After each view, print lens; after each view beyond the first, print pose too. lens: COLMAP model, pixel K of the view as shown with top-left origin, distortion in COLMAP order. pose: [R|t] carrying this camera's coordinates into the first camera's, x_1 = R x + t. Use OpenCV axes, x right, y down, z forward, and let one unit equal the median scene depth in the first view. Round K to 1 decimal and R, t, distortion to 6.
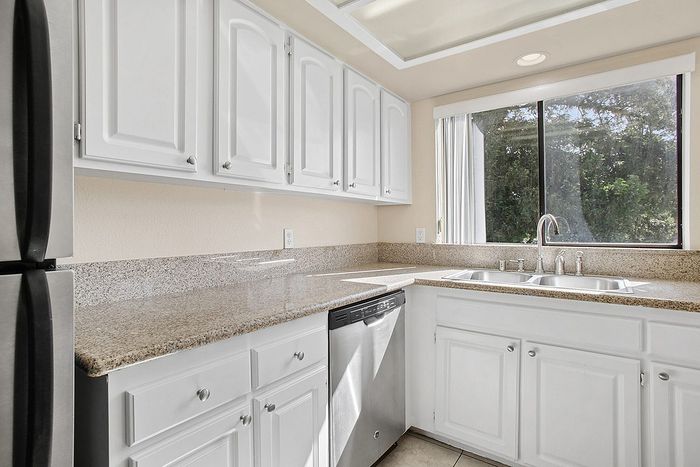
lens RADIAL K [[354.6, 0, 346.6], [0, 354.6, 227.8], [0, 0, 1]] dist [-0.065997, 0.035312]
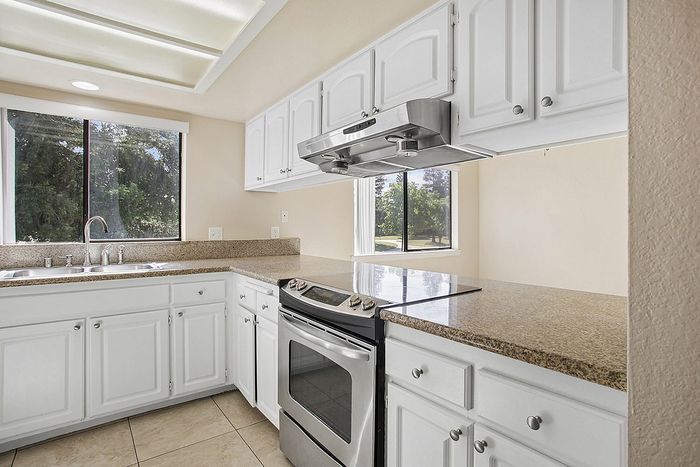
lens RADIAL K [[362.2, 0, 356.3], [0, 362.2, 223.7], [0, 0, 1]] dist [-0.070718, 0.036838]
pose [[0.279089, 0.010414, 0.960209, -0.358451], [0.000719, 0.999939, -0.011054, 0.001288], [-0.960265, 0.003775, 0.279064, -0.225537]]
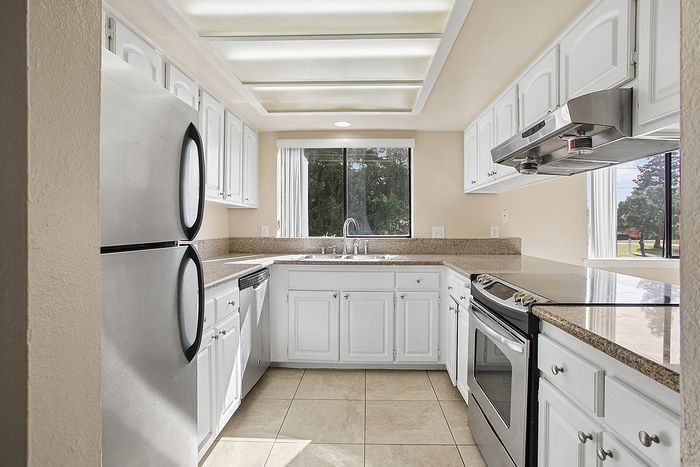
lens RADIAL K [[362.2, 0, 356.3], [0, 362.2, 223.7], [0, 0, 1]] dist [-0.070718, 0.036838]
pose [[0.824184, 0.008490, 0.566258, -0.380307], [-0.005061, 0.999958, -0.007626, -0.000160], [-0.566299, 0.003420, 0.824192, -0.447410]]
